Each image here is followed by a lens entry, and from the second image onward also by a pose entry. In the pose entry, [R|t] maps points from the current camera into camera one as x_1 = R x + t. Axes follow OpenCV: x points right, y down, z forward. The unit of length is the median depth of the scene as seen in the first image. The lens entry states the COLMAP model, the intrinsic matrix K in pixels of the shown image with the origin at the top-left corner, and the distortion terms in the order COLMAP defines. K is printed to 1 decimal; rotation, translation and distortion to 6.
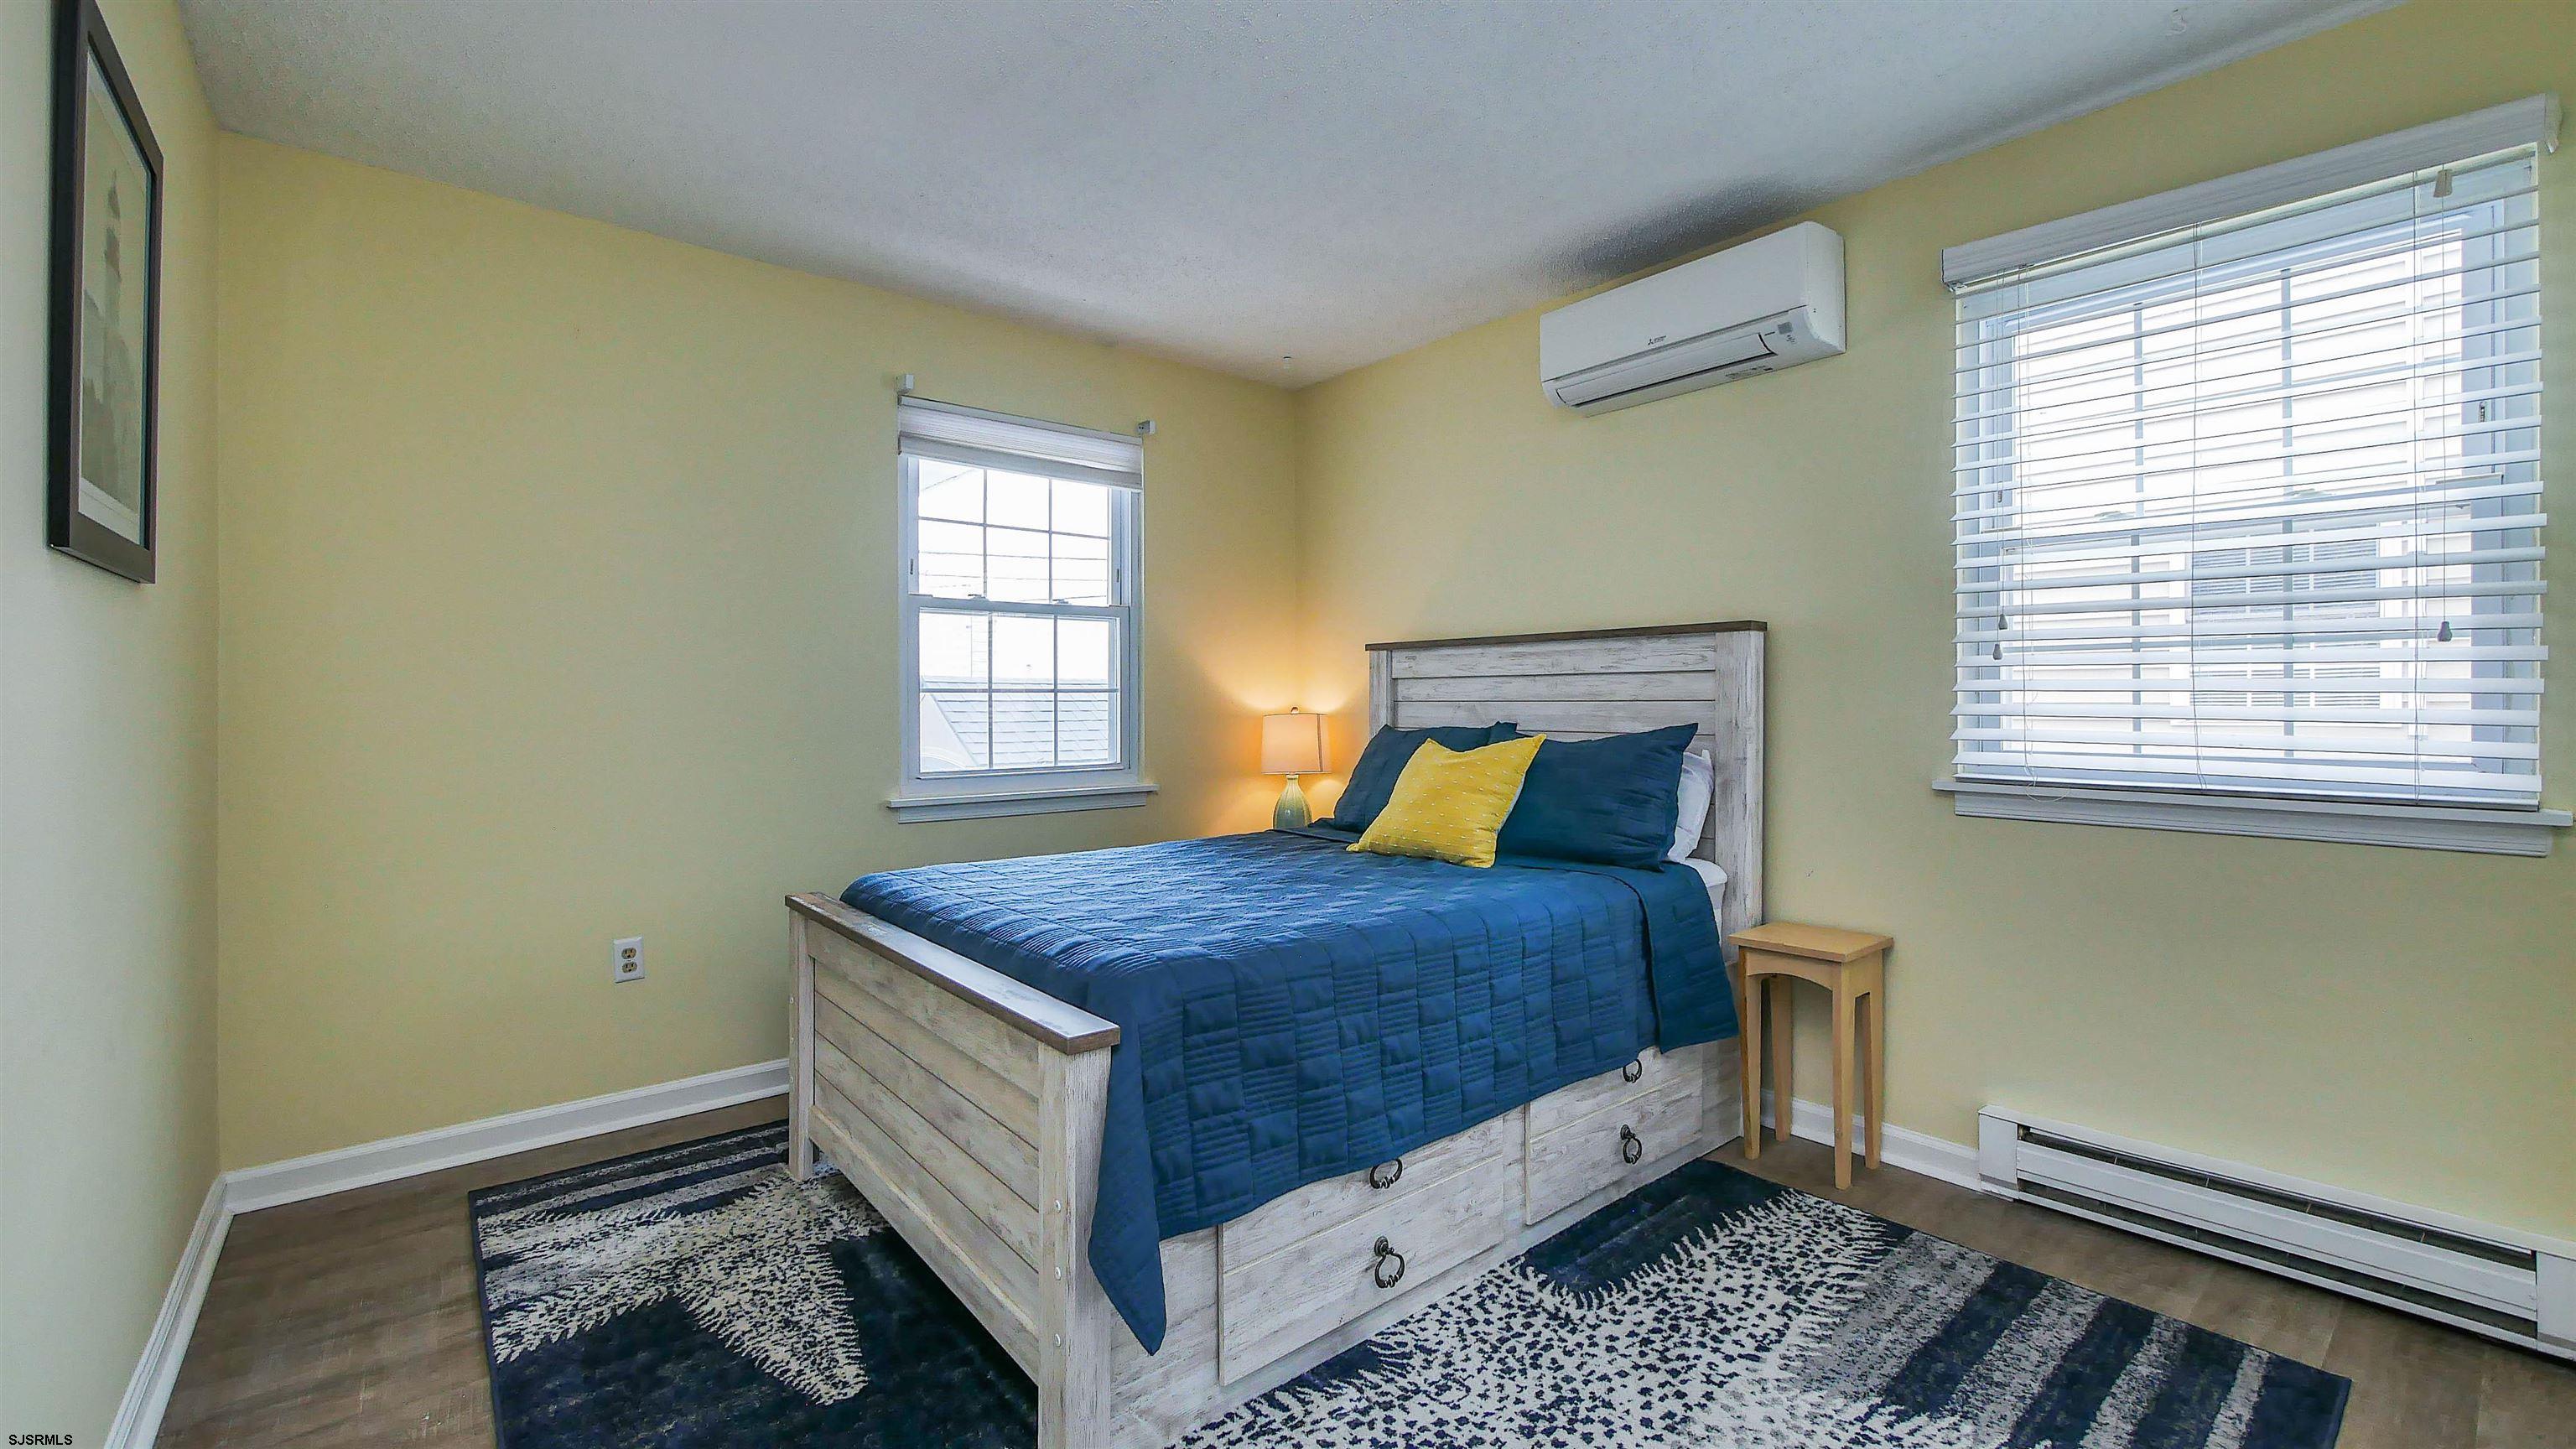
lens RADIAL K [[1062.9, 0, 1288.6], [0, 1062.9, 705.8], [0, 0, 1]] dist [-0.009809, 0.001603]
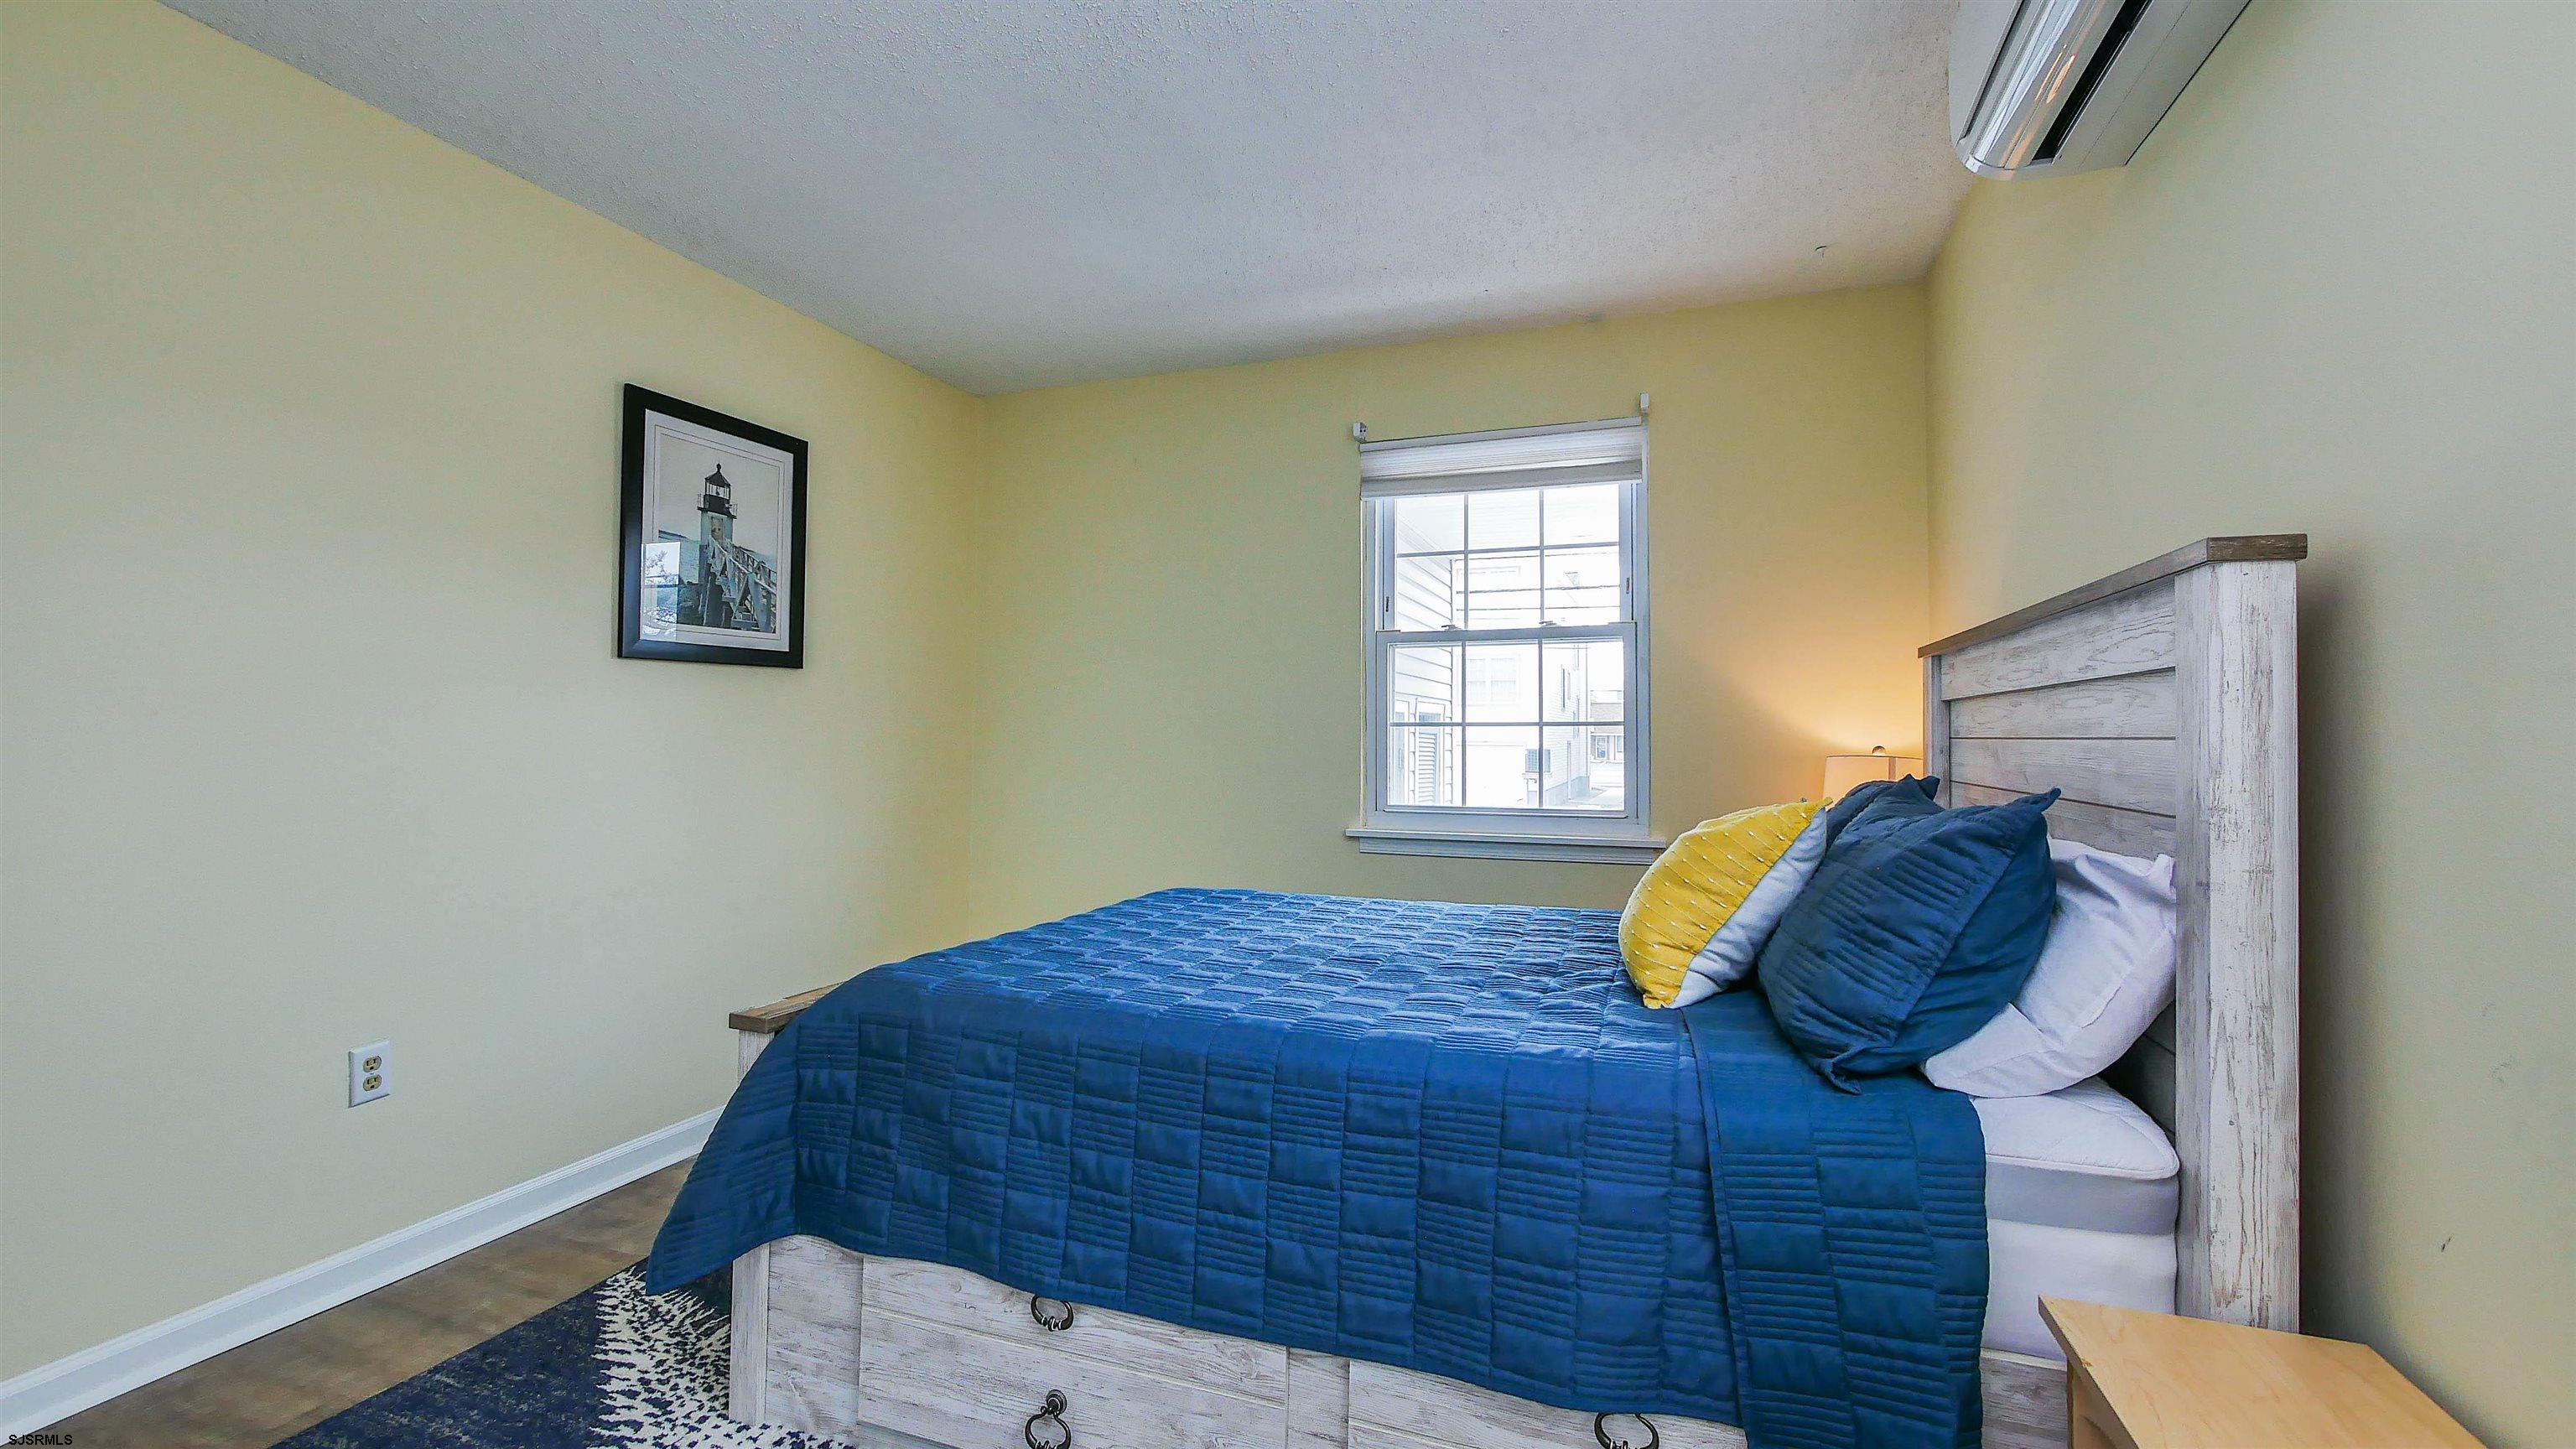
lens RADIAL K [[1062.9, 0, 1288.6], [0, 1062.9, 705.8], [0, 0, 1]] dist [-0.009809, 0.001603]
pose [[0.495026, -0.020354, -0.868640, 0.492899], [-0.008957, 0.999553, -0.028526, -0.002332], [0.868832, 0.021901, 0.494622, 0.408300]]
